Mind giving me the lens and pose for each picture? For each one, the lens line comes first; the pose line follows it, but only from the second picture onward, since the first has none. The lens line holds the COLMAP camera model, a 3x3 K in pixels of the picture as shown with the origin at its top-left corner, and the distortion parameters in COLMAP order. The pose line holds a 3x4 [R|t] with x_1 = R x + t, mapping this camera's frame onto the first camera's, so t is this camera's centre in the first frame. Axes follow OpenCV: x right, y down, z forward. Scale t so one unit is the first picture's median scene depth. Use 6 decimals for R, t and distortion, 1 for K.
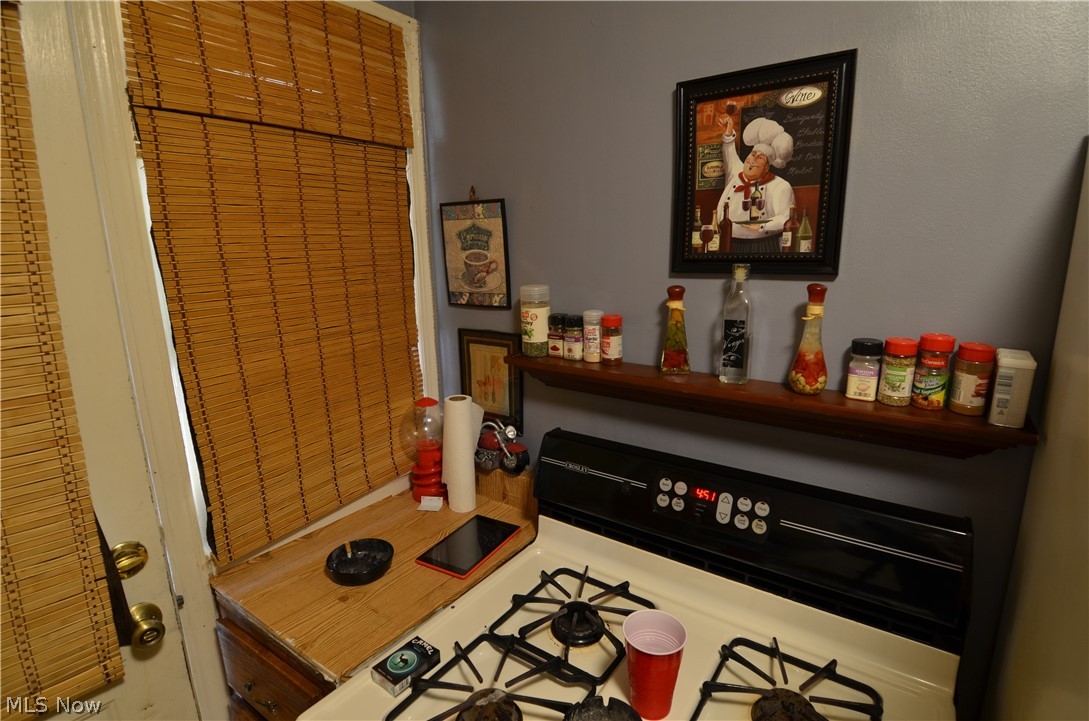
lens RADIAL K [[525.0, 0, 555.8], [0, 525.0, 360.4], [0, 0, 1]] dist [-0.003419, -0.013041]
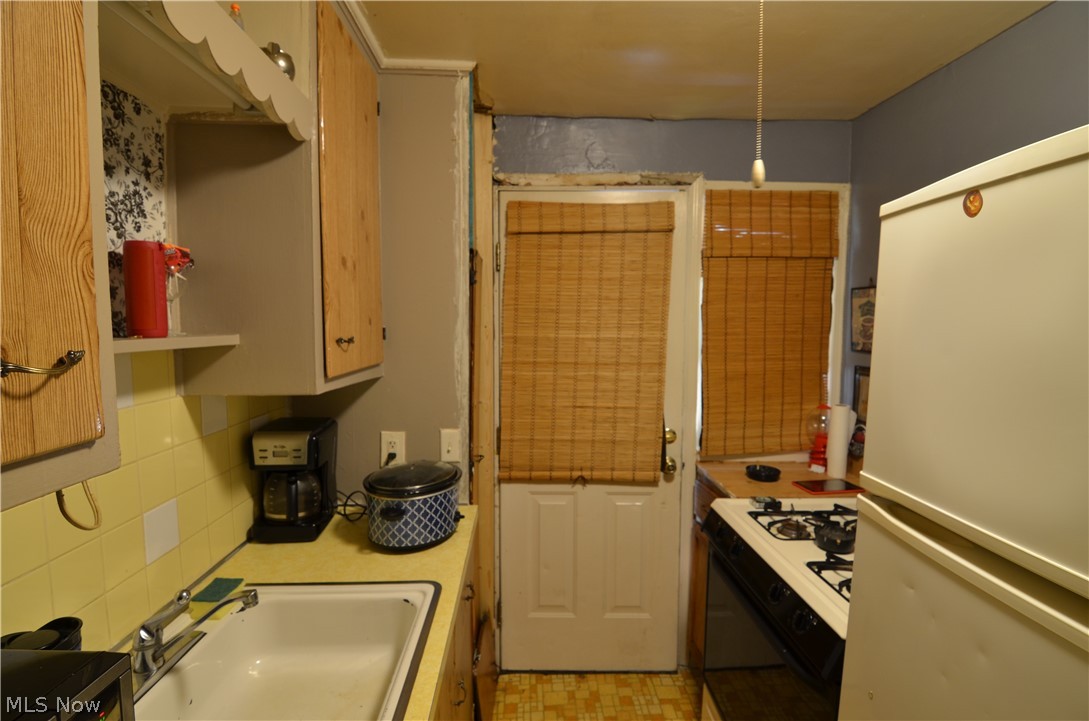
lens RADIAL K [[525.0, 0, 555.8], [0, 525.0, 360.4], [0, 0, 1]] dist [-0.003419, -0.013041]
pose [[0.606517, 0.078566, -0.791179, 0.605388], [-0.181453, 0.982522, -0.041535, 0.179324], [0.774088, 0.168753, 0.610173, -0.766914]]
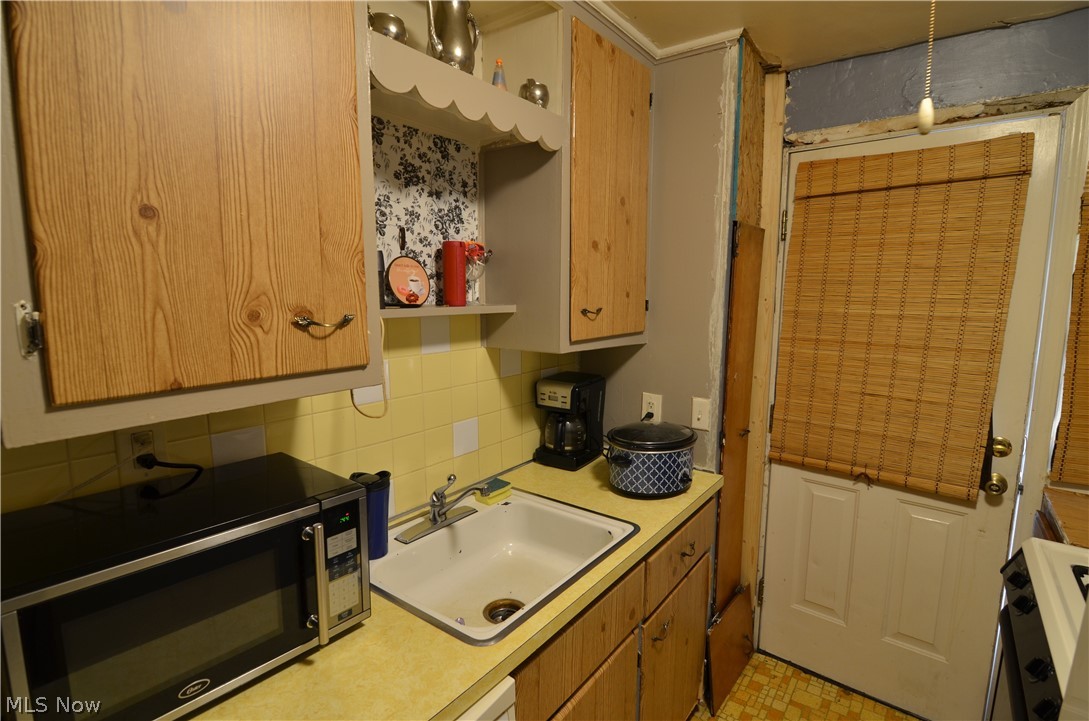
lens RADIAL K [[525.0, 0, 555.8], [0, 525.0, 360.4], [0, 0, 1]] dist [-0.003419, -0.013041]
pose [[-0.041103, 0.152035, -0.987520, 0.806423], [-0.213062, 0.964289, 0.157326, 0.098960], [0.976174, 0.216869, -0.007242, -0.479637]]
